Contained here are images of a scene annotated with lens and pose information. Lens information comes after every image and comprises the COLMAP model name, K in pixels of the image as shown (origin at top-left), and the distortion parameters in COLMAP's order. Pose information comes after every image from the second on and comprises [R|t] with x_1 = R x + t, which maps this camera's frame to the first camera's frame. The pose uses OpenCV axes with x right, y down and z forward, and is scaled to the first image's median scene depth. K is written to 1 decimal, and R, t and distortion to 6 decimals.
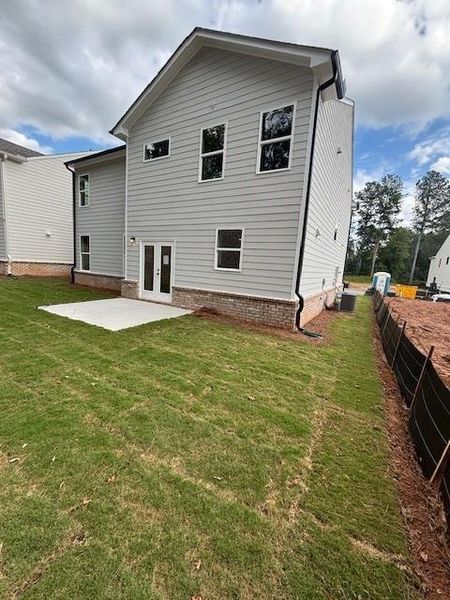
lens RADIAL K [[241.2, 0, 221.4], [0, 241.2, 302.3], [0, 0, 1]] dist [-0.008765, 0.000085]
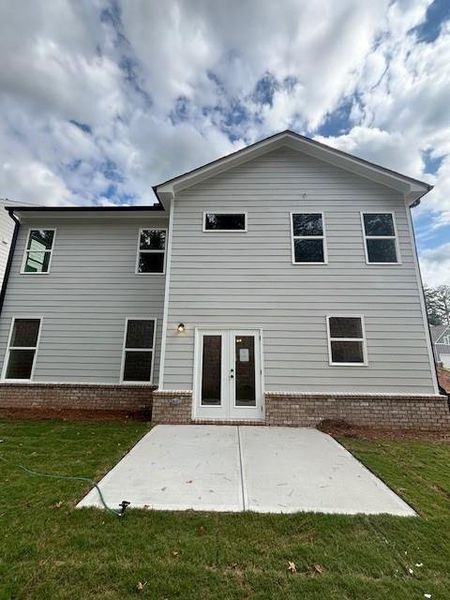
lens RADIAL K [[241.2, 0, 225.5], [0, 241.2, 302.9], [0, 0, 1]] dist [-0.008765, 0.000085]
pose [[0.871189, 0.053267, 0.488050, -0.670693], [0.113748, 0.945147, -0.306201, -0.117811], [-0.477589, 0.322274, 0.817342, 0.421914]]
